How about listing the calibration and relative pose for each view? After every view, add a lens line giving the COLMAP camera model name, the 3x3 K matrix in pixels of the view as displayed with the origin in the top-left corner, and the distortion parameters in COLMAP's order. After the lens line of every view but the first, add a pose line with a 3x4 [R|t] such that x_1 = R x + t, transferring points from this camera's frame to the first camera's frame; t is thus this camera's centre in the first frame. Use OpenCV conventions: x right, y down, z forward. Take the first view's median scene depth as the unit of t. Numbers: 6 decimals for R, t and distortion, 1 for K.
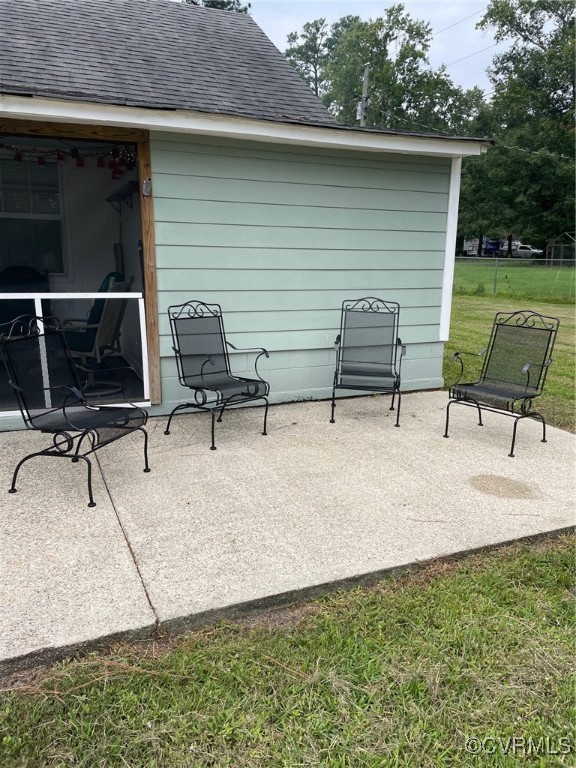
lens RADIAL K [[533.5, 0, 288.0], [0, 533.5, 384.0], [0, 0, 1]] dist [0.119154, -0.146420]
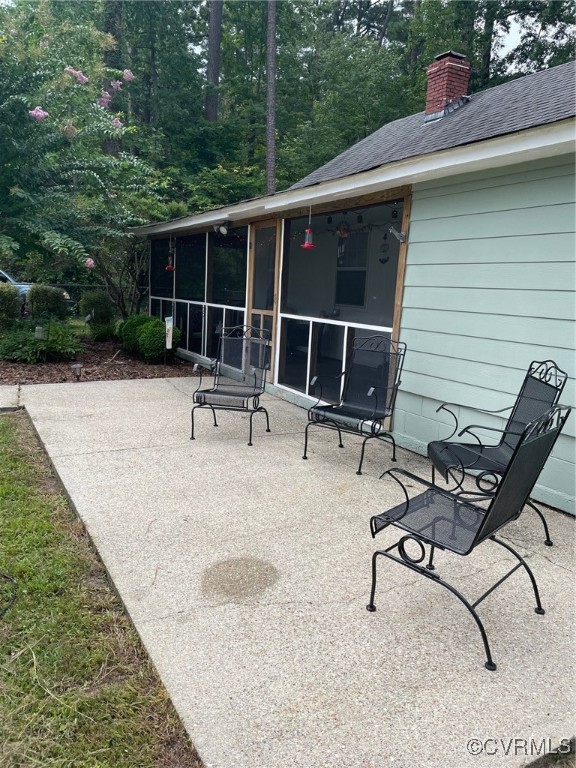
lens RADIAL K [[530.5, 0, 288.0], [0, 530.5, 384.0], [0, 0, 1]] dist [0.110053, -0.170020]
pose [[0.171209, 0.166933, -0.970990, 0.059842], [-0.287596, 0.951086, 0.112801, -0.009394], [0.942325, 0.259940, 0.210844, 0.045978]]
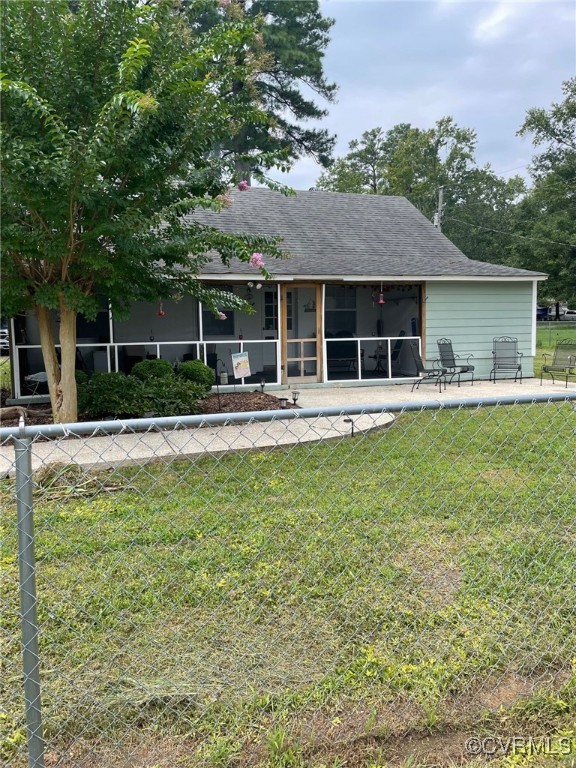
lens RADIAL K [[530.5, 0, 288.0], [0, 530.5, 384.0], [0, 0, 1]] dist [0.110053, -0.170020]
pose [[0.996324, -0.013405, -0.084608, -0.053375], [0.002832, 0.992295, -0.123866, 0.030097], [0.085616, 0.123171, 0.988685, -0.127653]]
